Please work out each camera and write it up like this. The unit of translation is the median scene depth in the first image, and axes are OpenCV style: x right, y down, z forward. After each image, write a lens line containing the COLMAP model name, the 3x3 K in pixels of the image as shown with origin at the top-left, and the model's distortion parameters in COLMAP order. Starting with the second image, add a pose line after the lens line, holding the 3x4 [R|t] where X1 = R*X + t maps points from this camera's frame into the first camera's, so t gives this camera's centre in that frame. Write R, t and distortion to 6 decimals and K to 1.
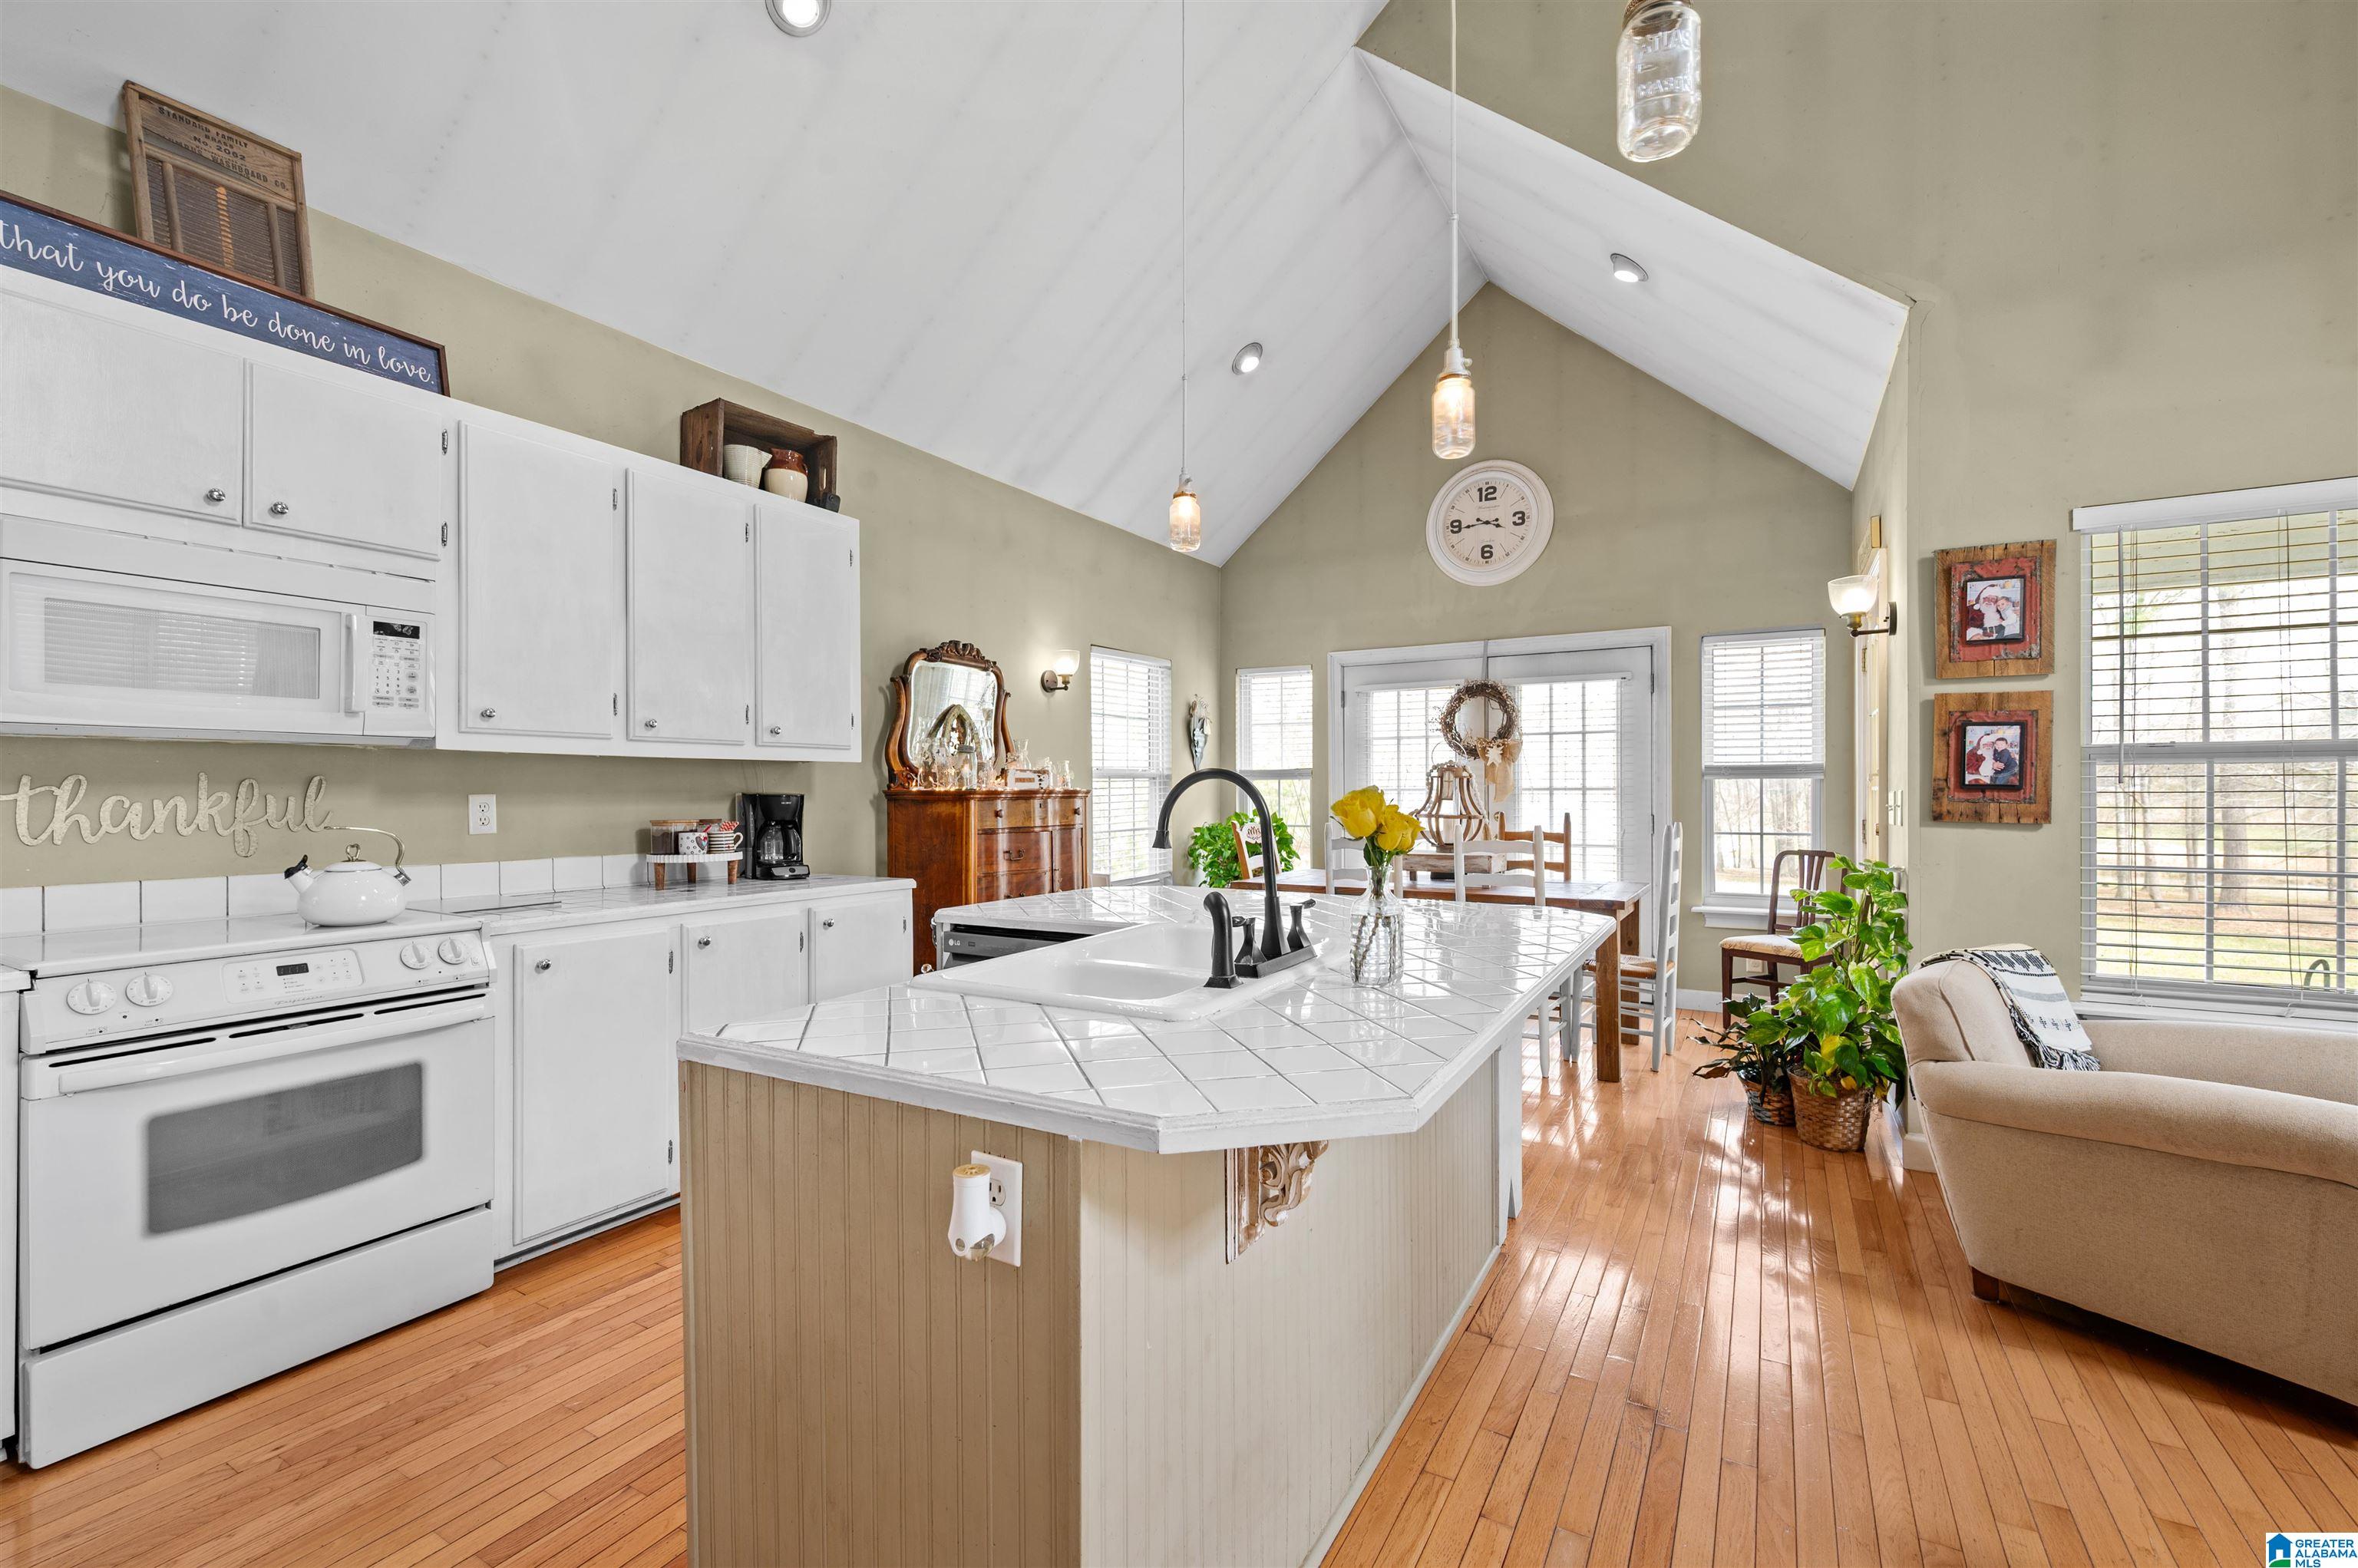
lens RADIAL K [[1008.7, 0, 1160.6], [0, 1008.7, 798.5], [0, 0, 1]] dist [-0.002102, -0.000045]
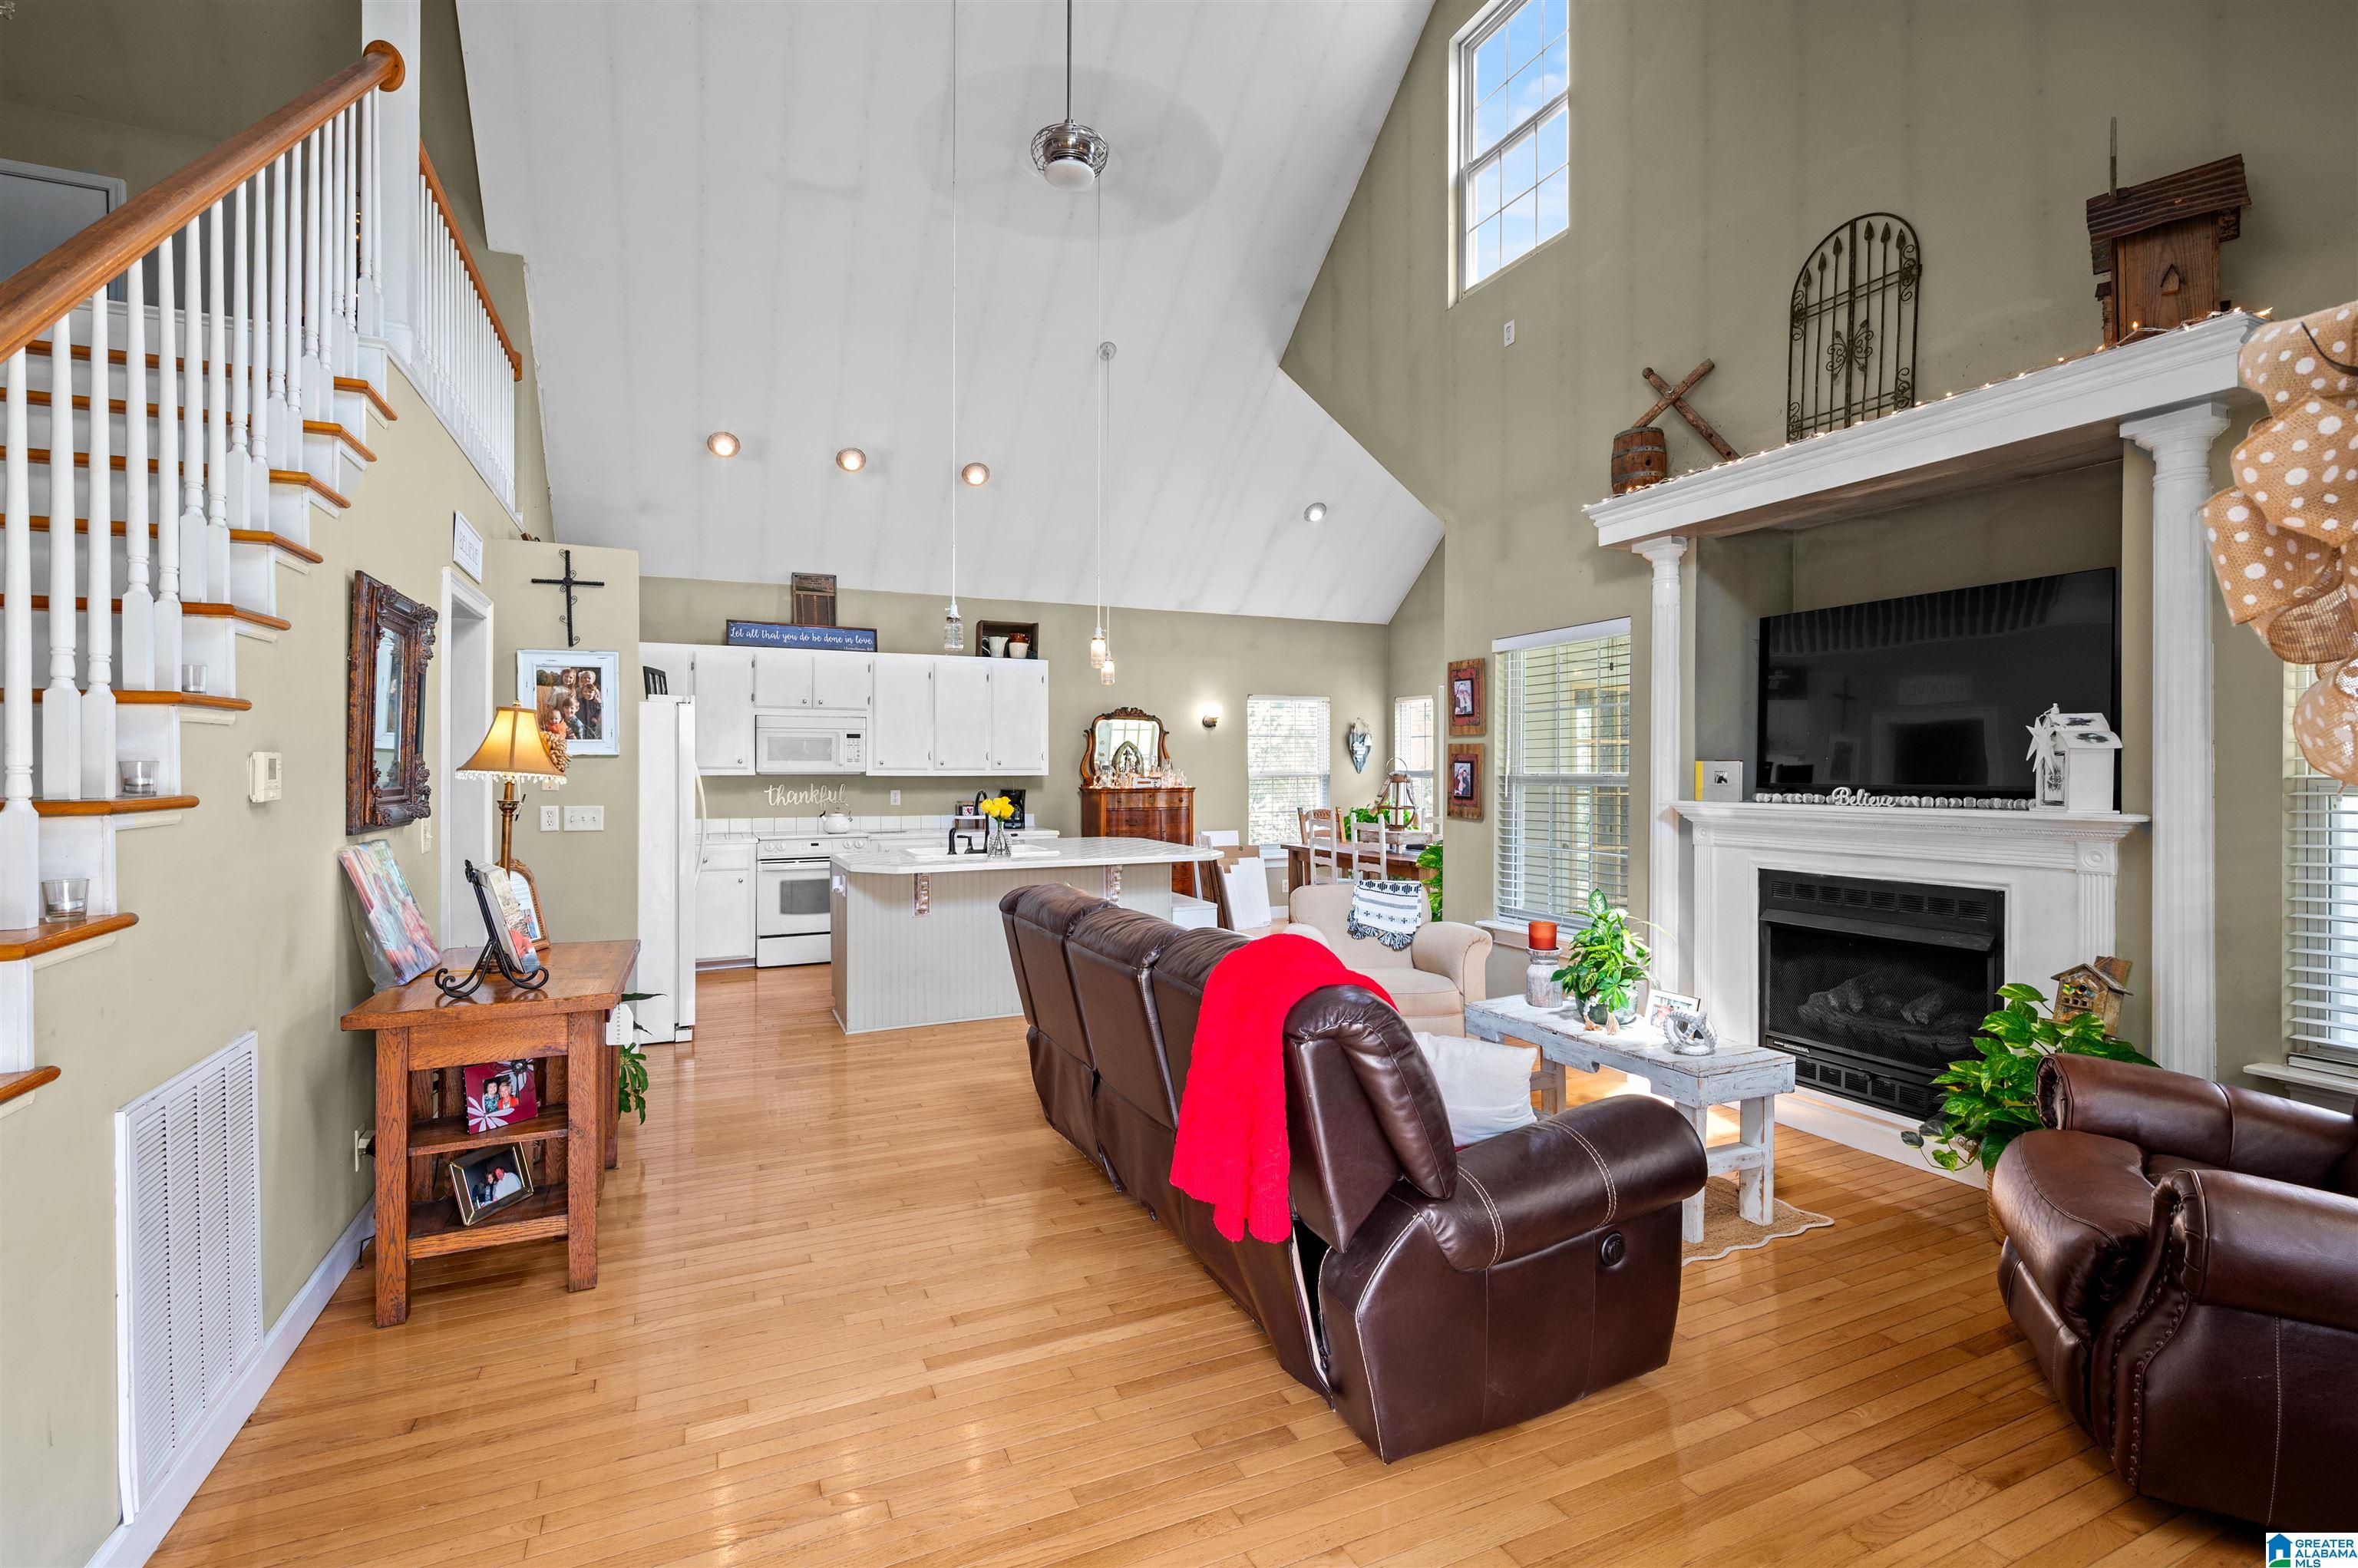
lens RADIAL K [[1026.3, 0, 1154.7], [0, 1026.3, 770.6], [0, 0, 1]] dist [-0.001428, -0.001414]
pose [[0.813885, 0.002067, -0.581022, 1.258251], [-0.004544, 0.999986, -0.002807, -0.044408], [0.581008, 0.004925, 0.813883, -0.691401]]
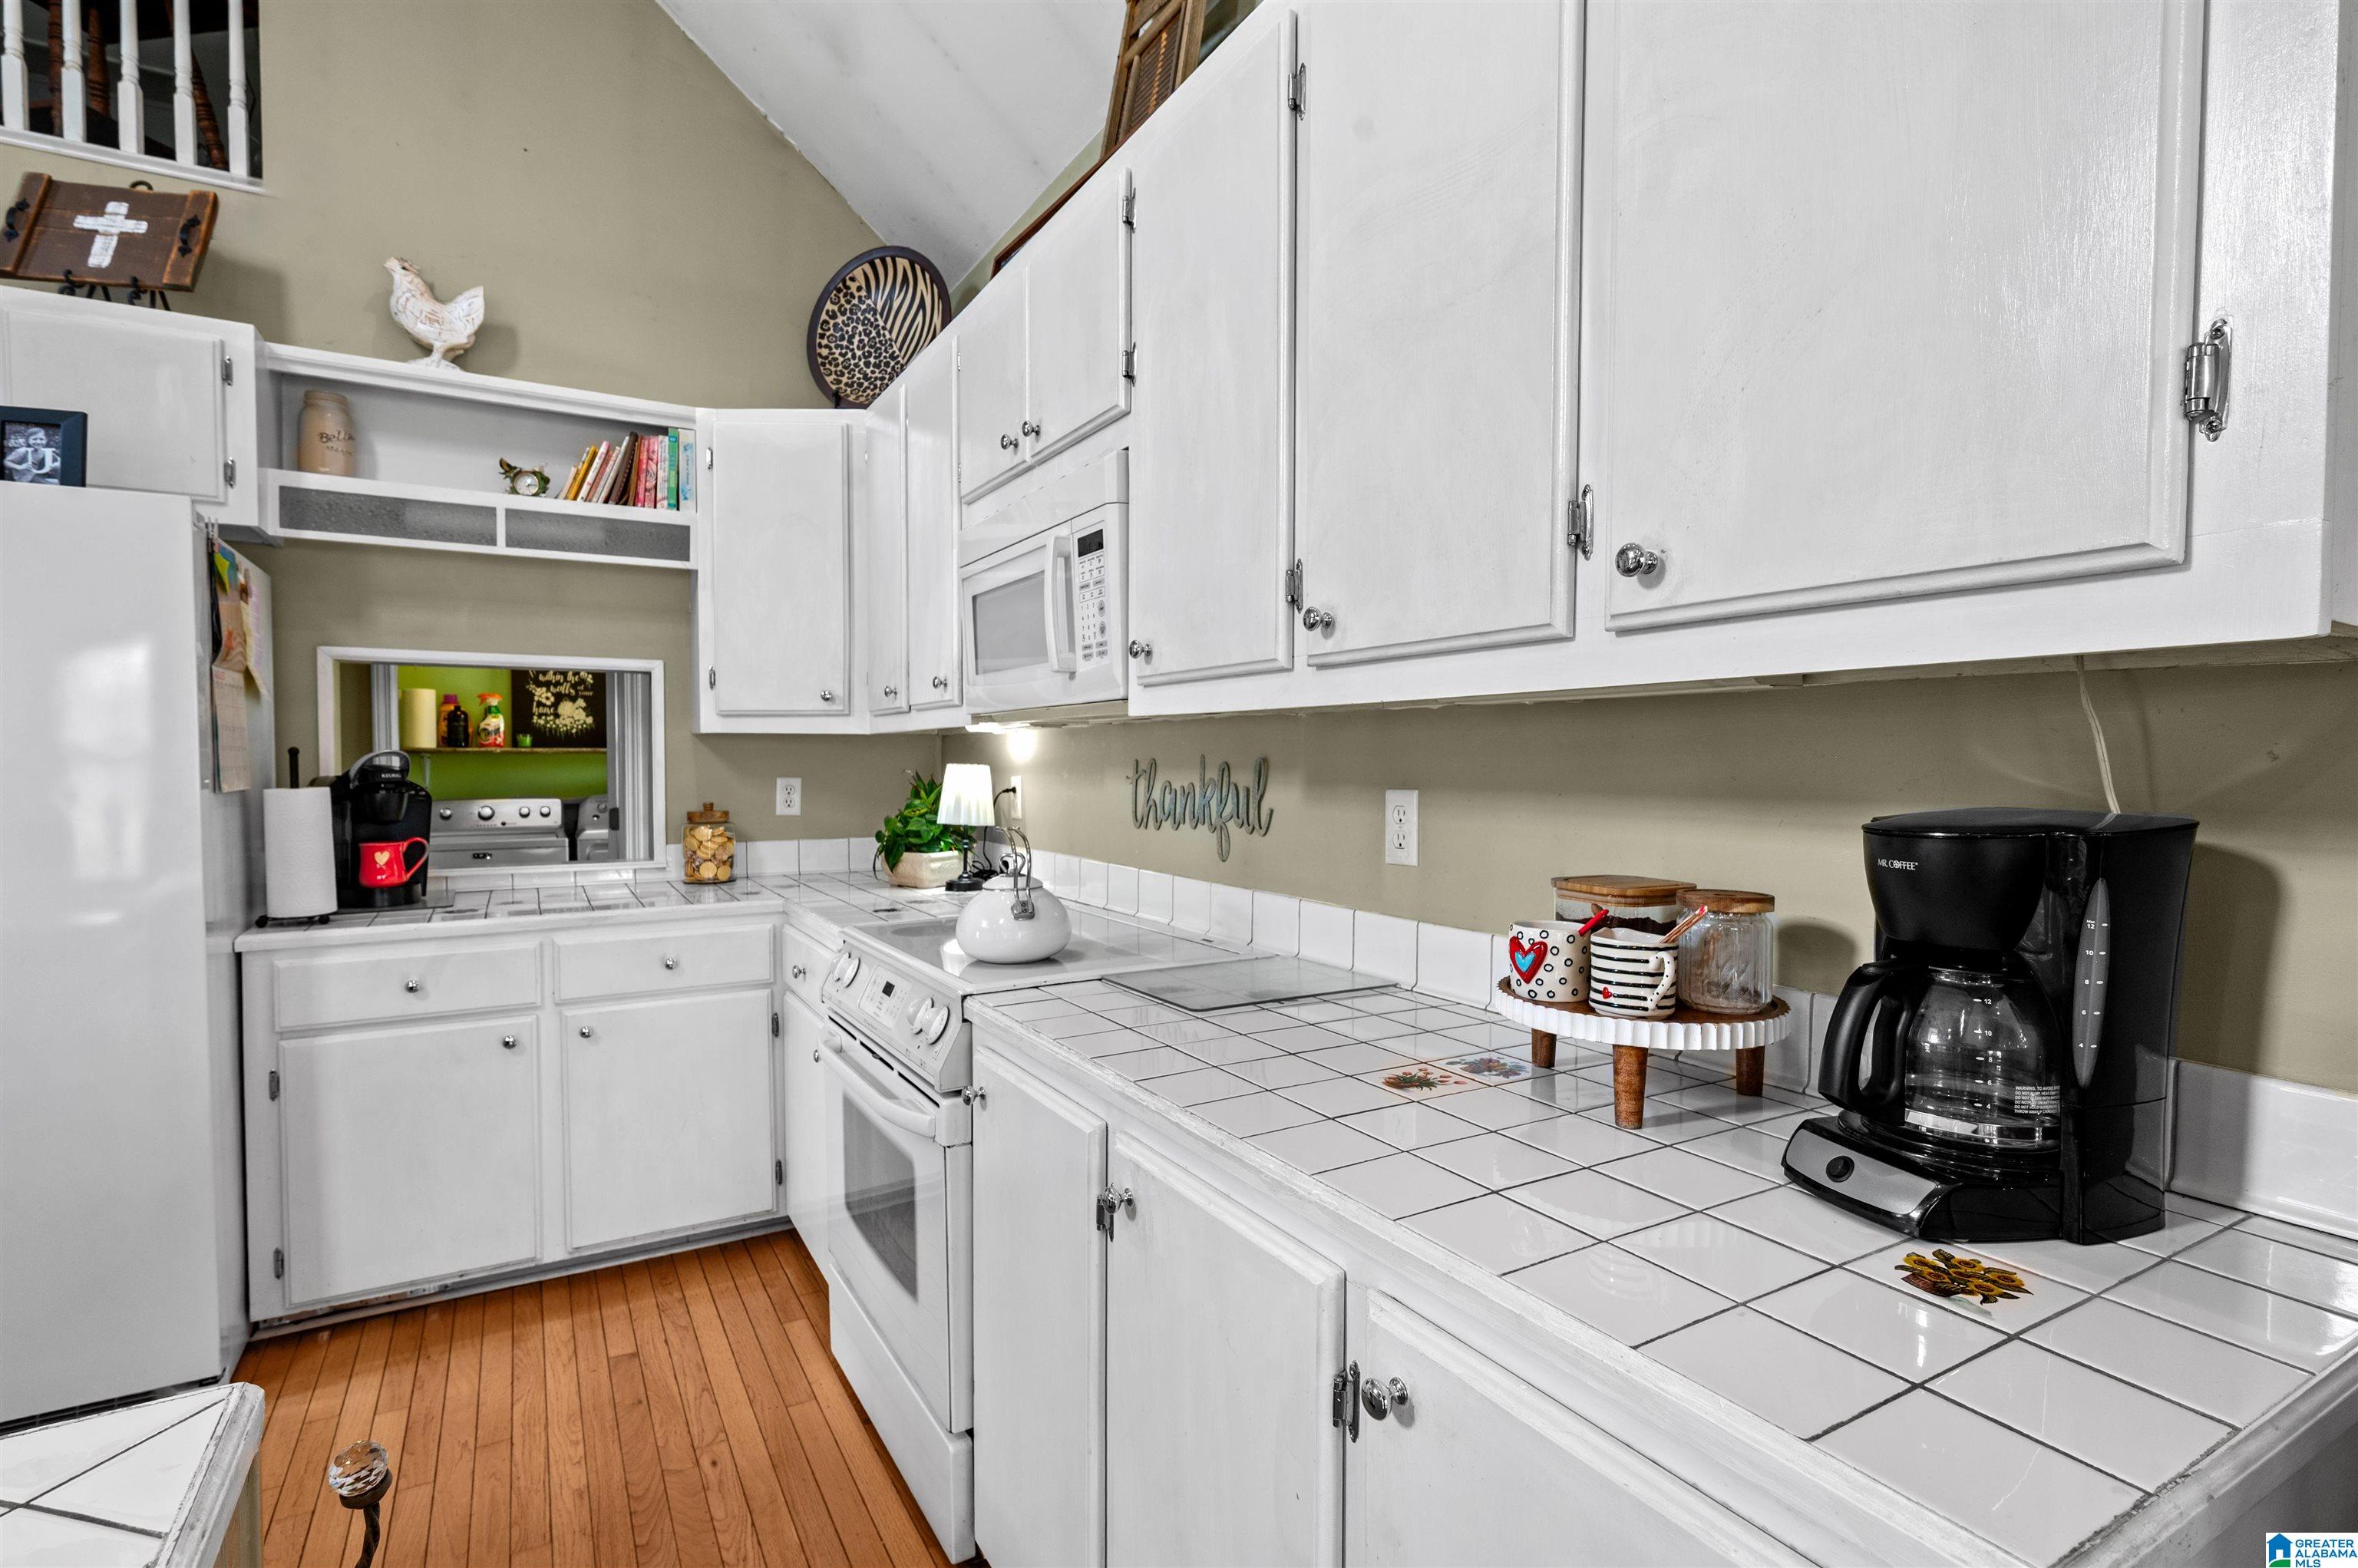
lens RADIAL K [[1137.3, 0, 1181.1], [0, 1137.3, 791.7], [0, 0, 1]] dist [0.002891, 0.000447]
pose [[-0.482373, 0.031458, -0.875401, -0.085592], [-0.002002, 0.999313, 0.037015, -0.021746], [0.875963, 0.019608, -0.481979, 1.040321]]
